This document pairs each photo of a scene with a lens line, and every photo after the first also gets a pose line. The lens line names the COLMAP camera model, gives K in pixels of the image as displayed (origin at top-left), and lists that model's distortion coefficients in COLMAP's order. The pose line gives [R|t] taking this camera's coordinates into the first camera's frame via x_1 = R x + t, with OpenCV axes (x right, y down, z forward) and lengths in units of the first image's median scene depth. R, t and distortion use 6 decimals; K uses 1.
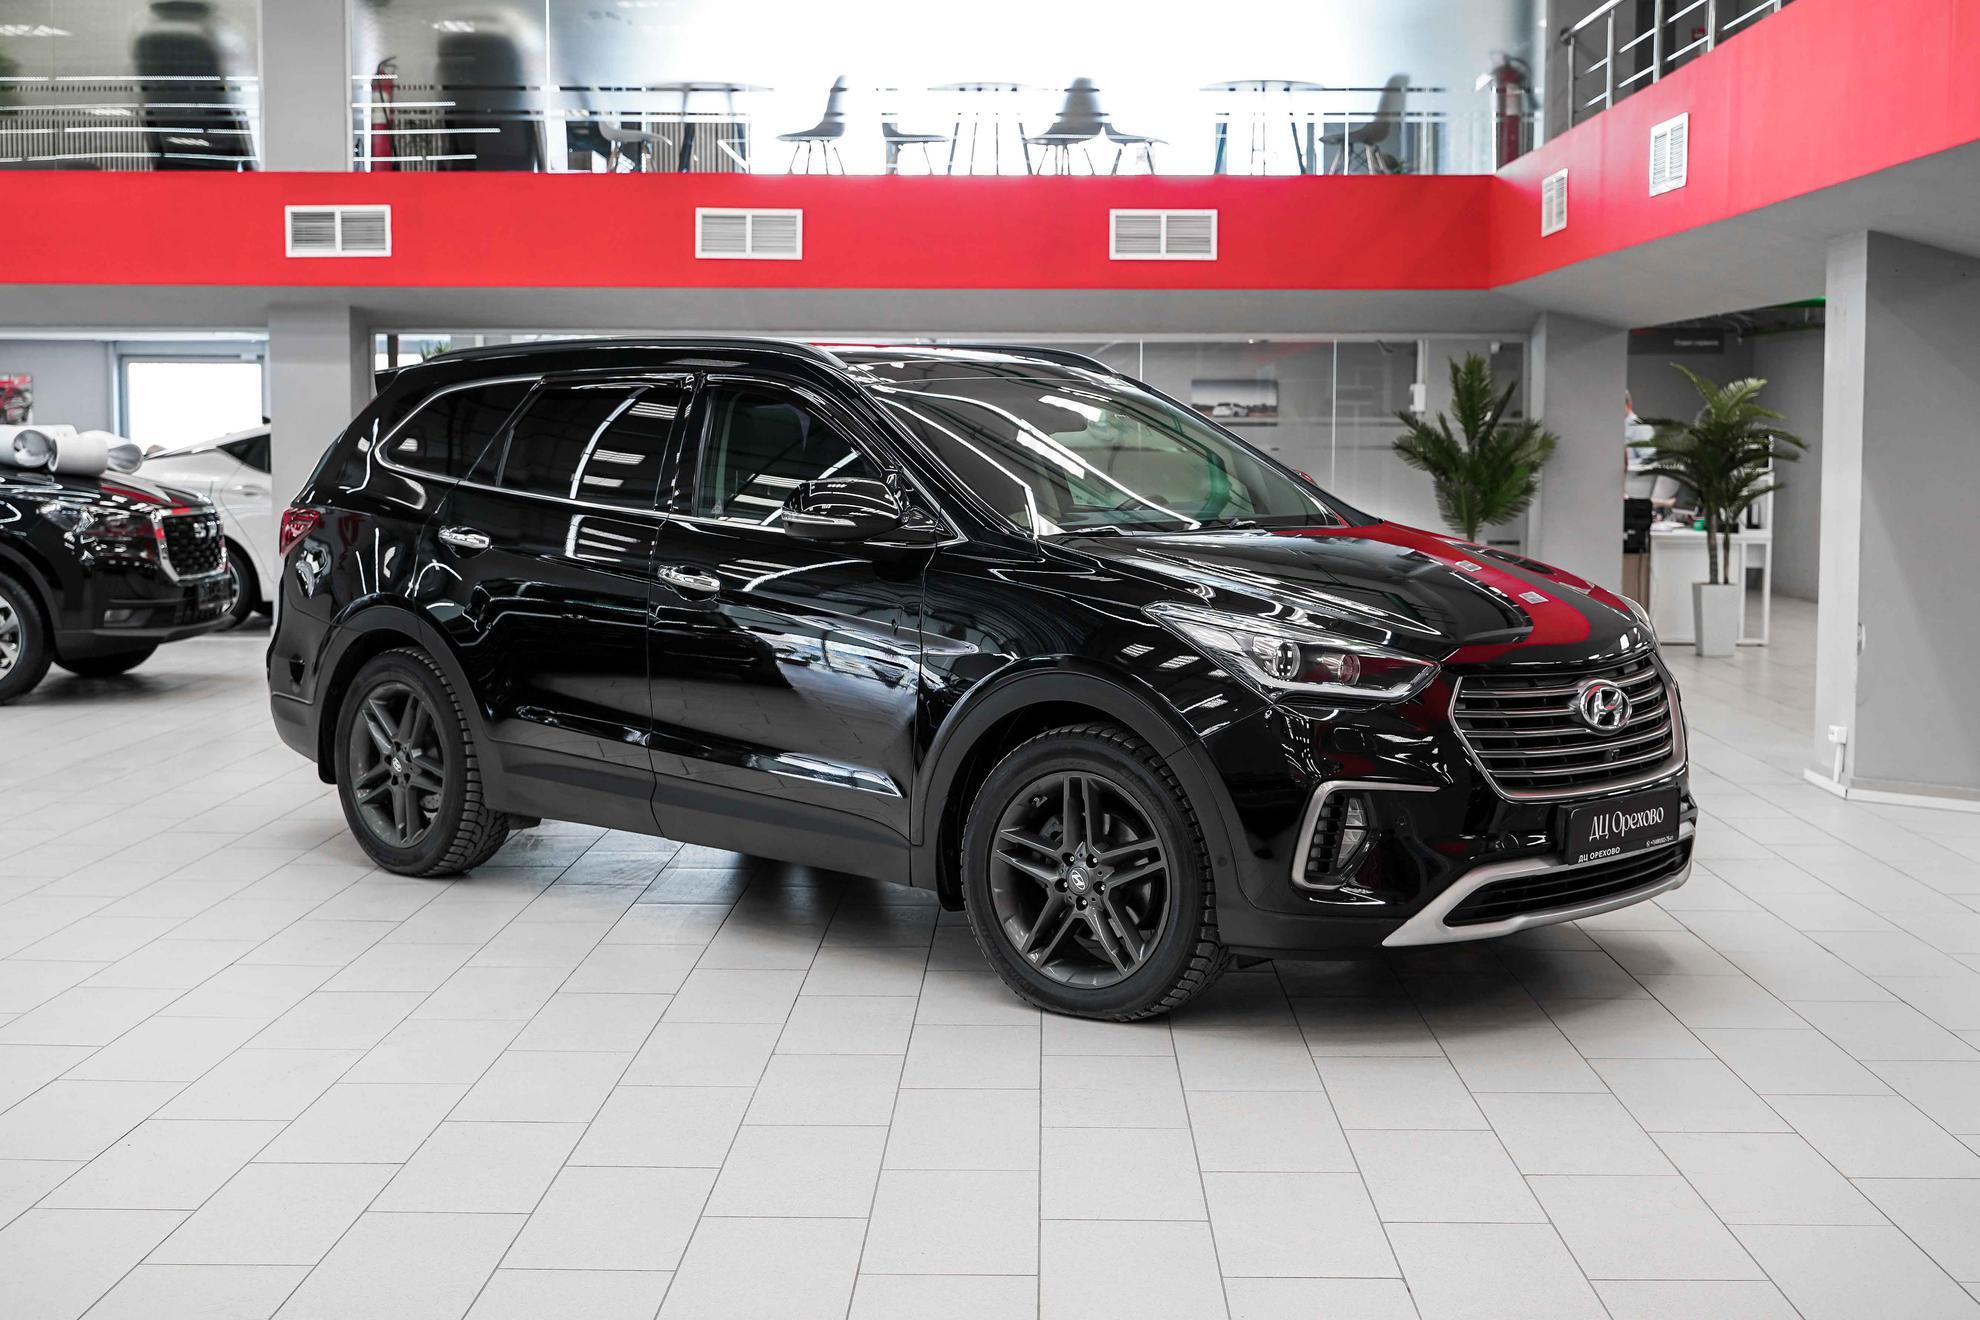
lens RADIAL K [[2388.4, 0, 991.0], [0, 2388.4, 633.3], [0, 0, 1]] dist [0.005429, 0.008427]
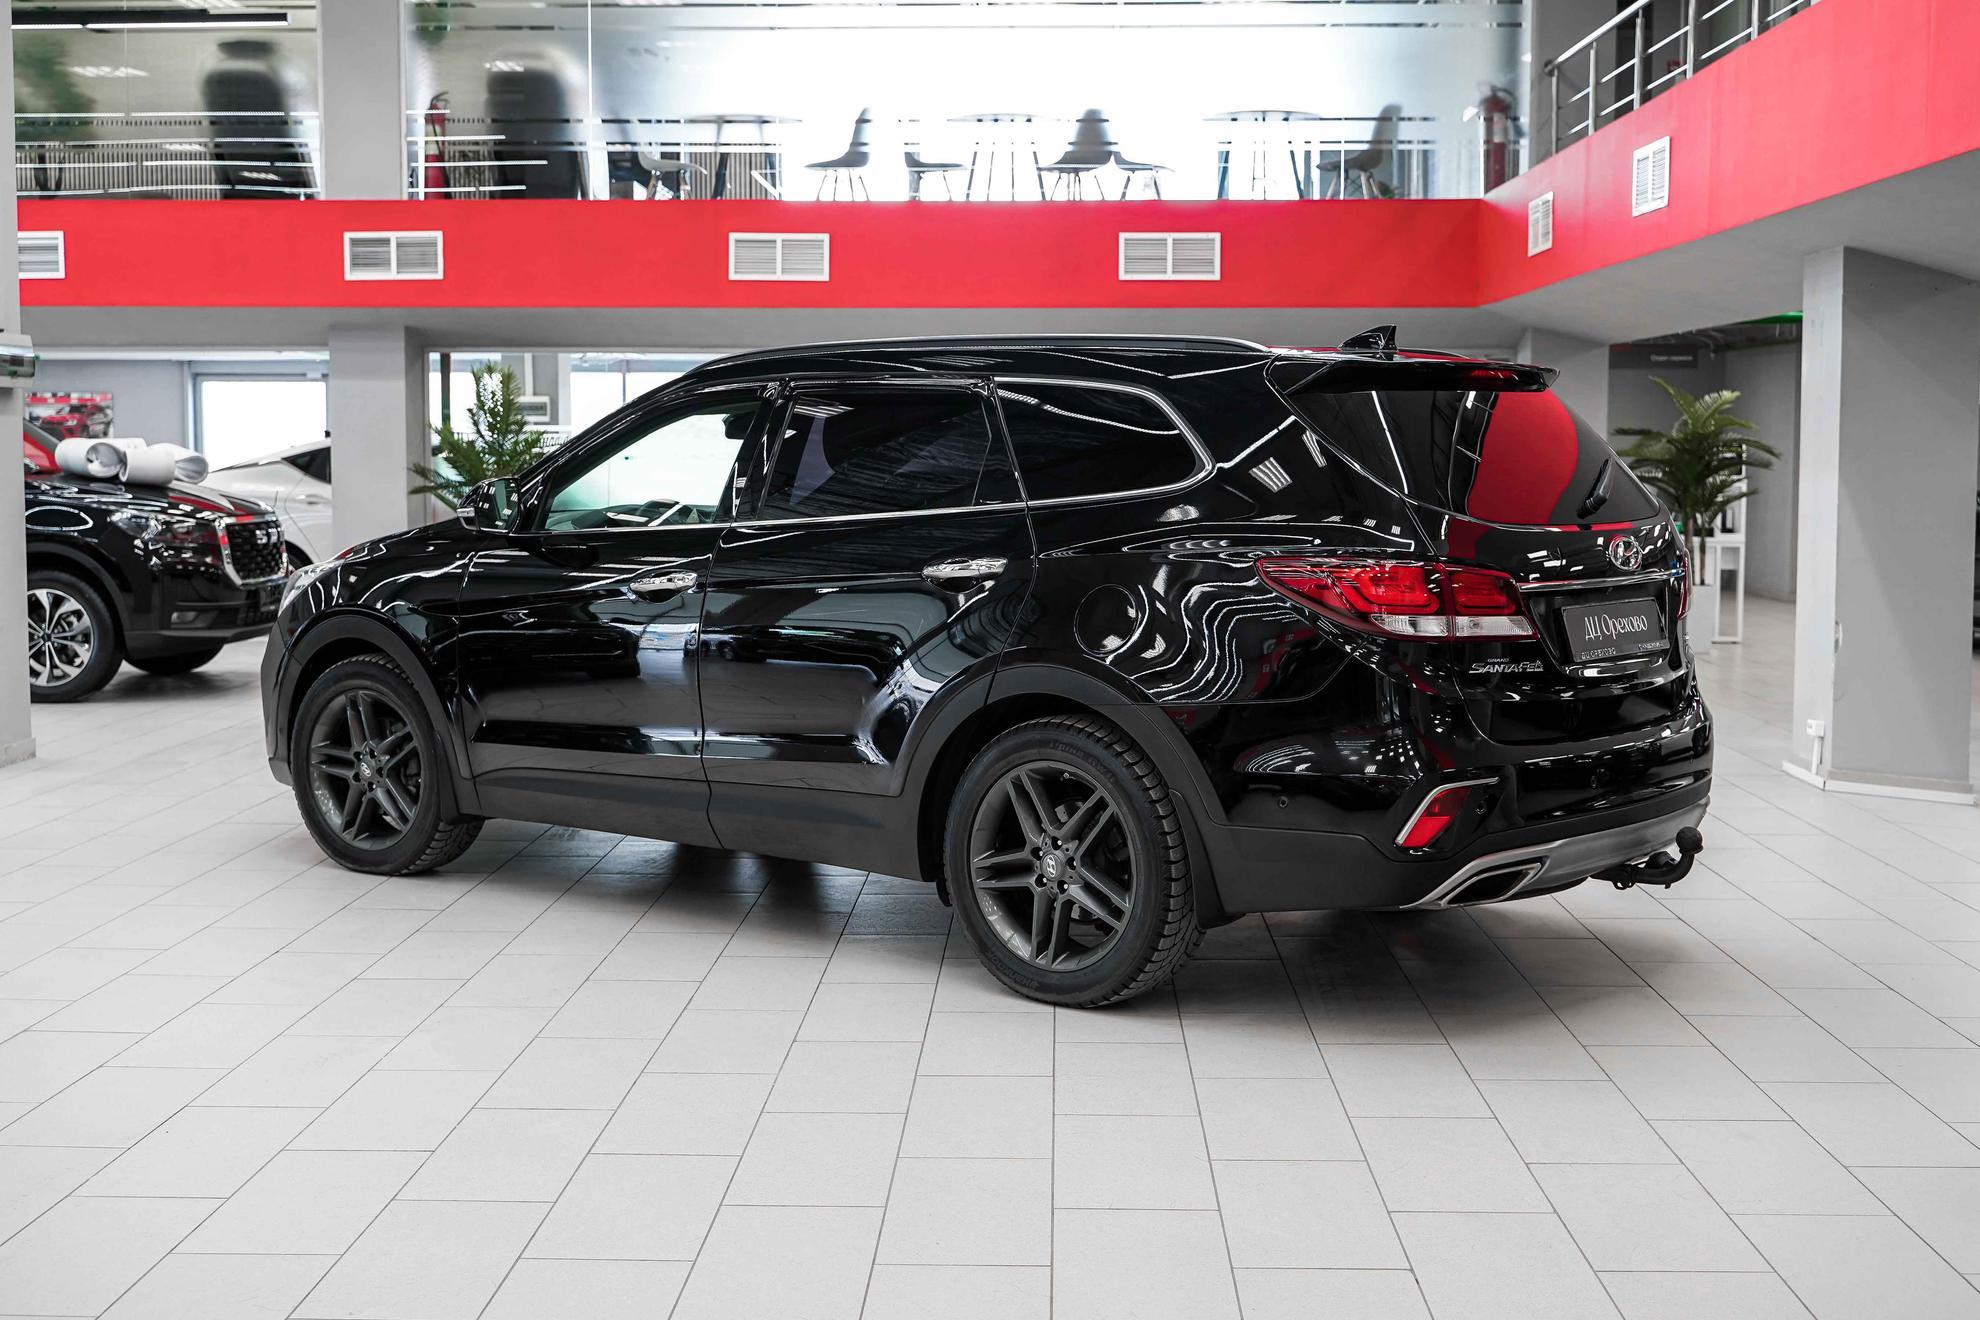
lens RADIAL K [[2228.7, 0, 982.8], [0, 2228.7, 630.4], [0, 0, 1]] dist [0.003226, 0.001142]
pose [[0.999932, -0.001571, -0.011541, 0.000372], [0.001561, 0.999998, -0.000856, -0.000111], [0.011542, 0.000838, 0.999933, 0.009499]]
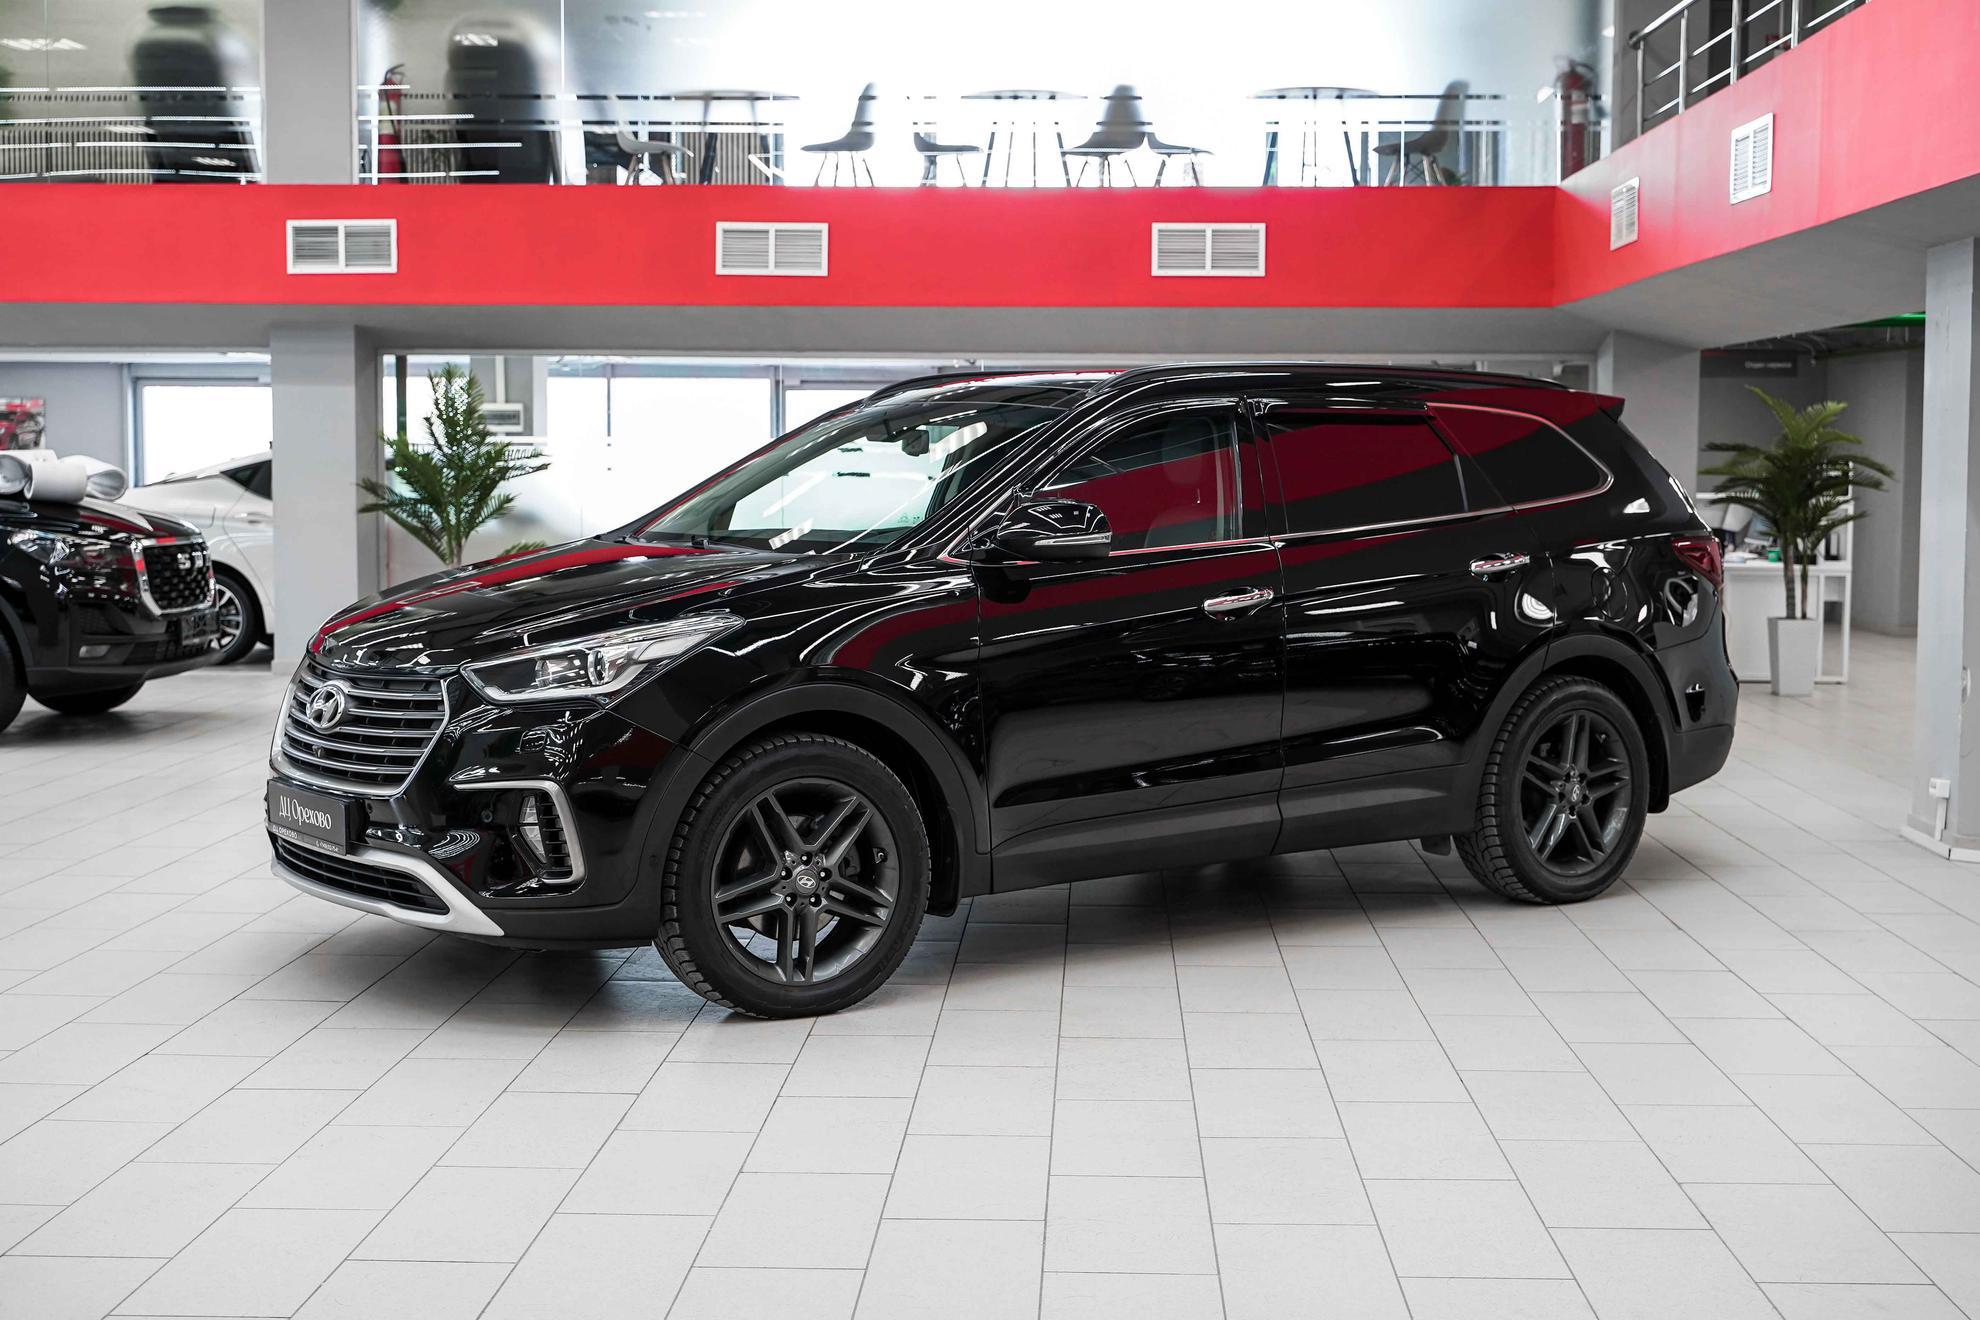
lens RADIAL K [[2440.2, 0, 990.0], [0, 2440.2, 660.0], [0, 0, 1]] dist [-0.001182, 0.015977]
pose [[0.999814, 0.002165, -0.019171, 0.004111], [-0.002189, 0.999997, -0.001240, -0.002419], [0.019169, 0.001281, 0.999815, 0.028673]]
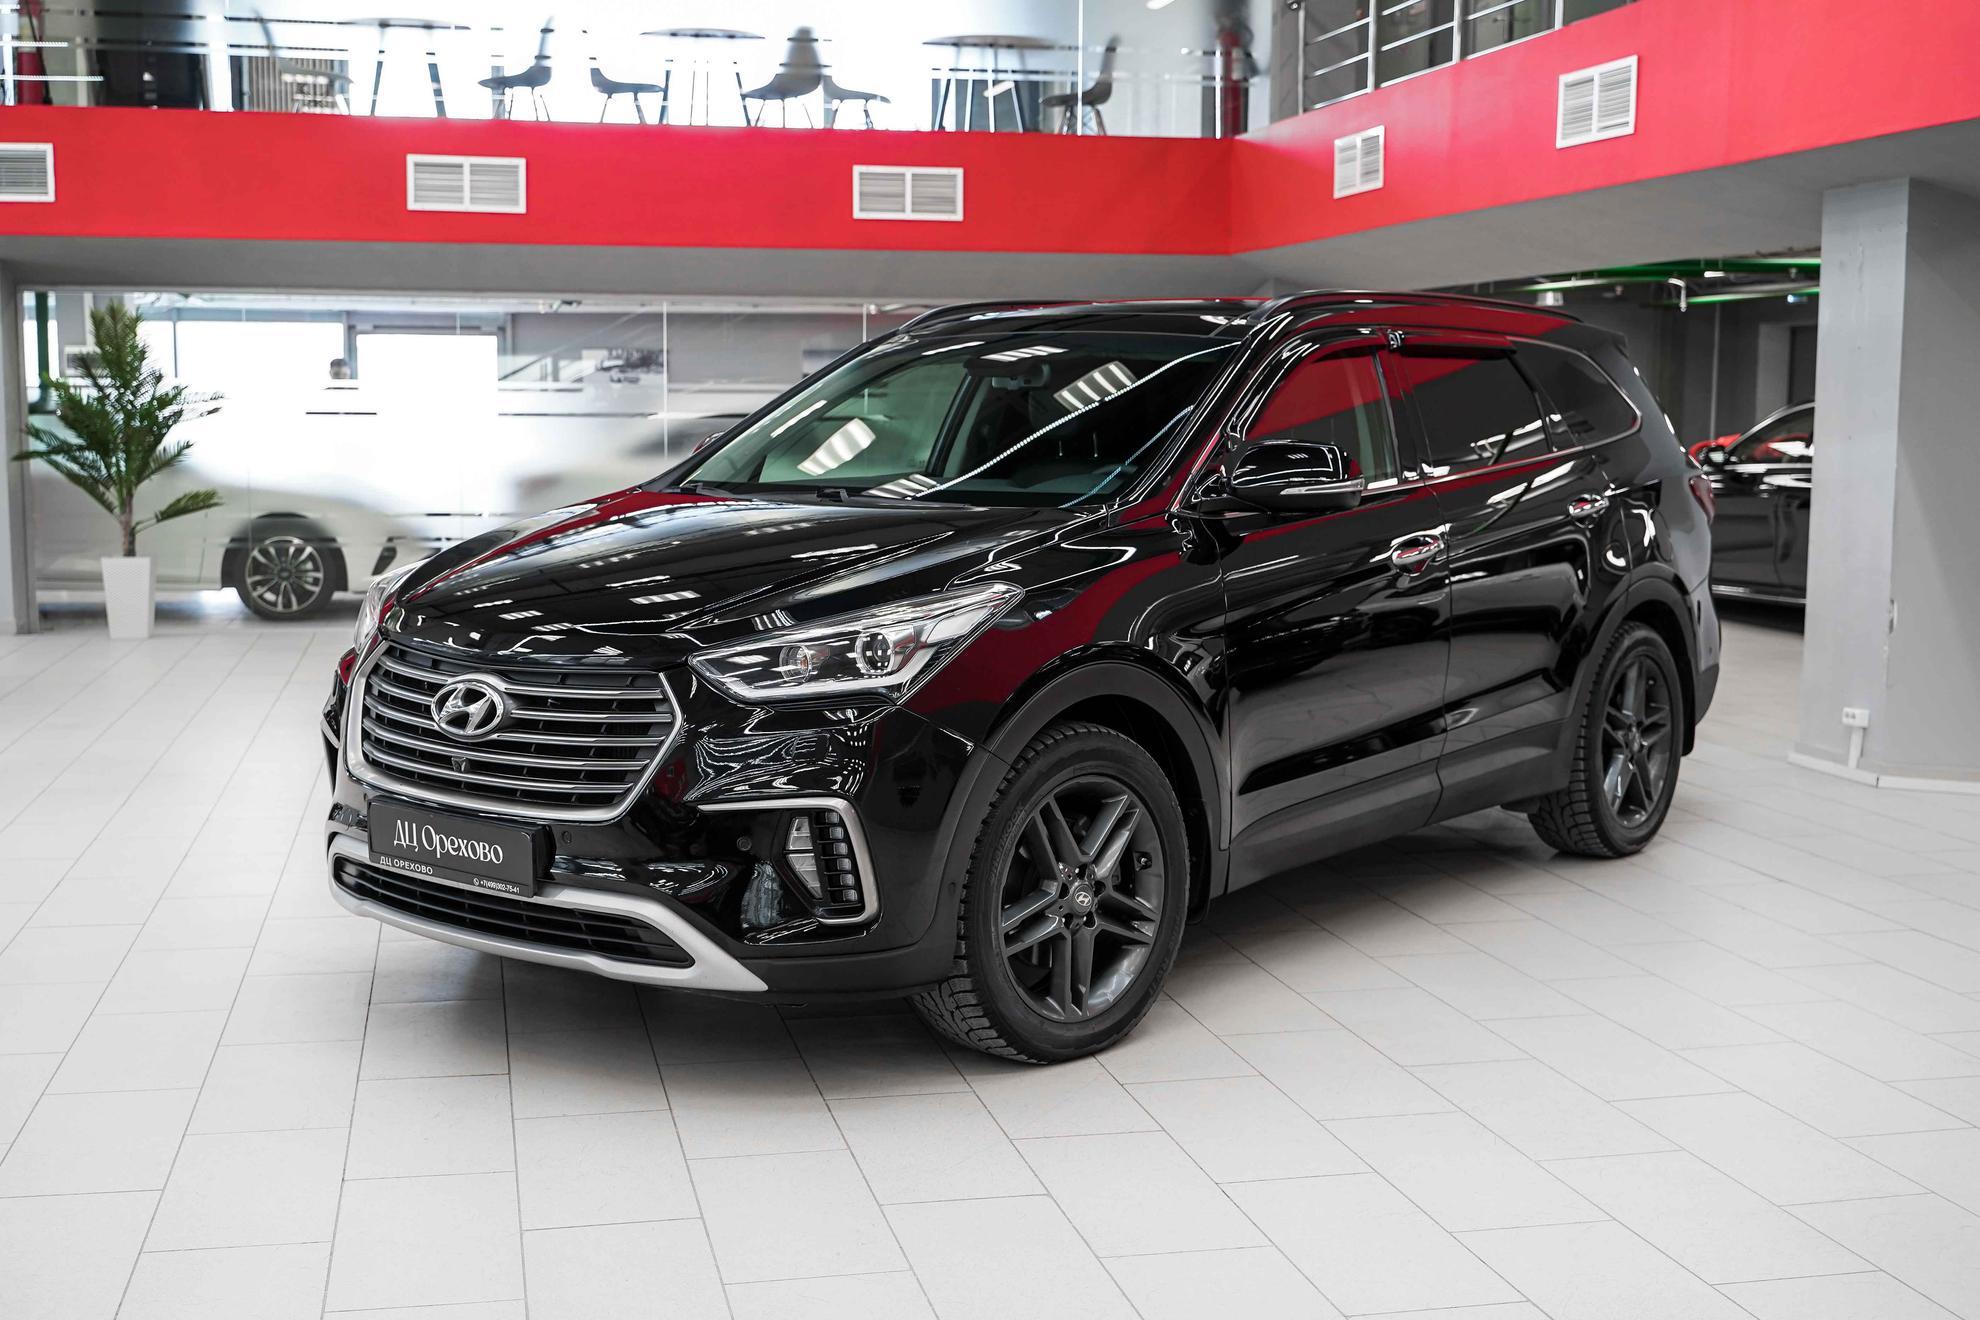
lens RADIAL K [[2236.3, 0, 990.0], [0, 2236.3, 660.0], [0, 0, 1]] dist [0.012695, 0.004206]
pose [[0.978091, -0.025146, 0.206655, -0.081543], [0.018838, 0.999296, 0.032437, -0.007913], [-0.207326, -0.027834, 0.977876, 0.105307]]
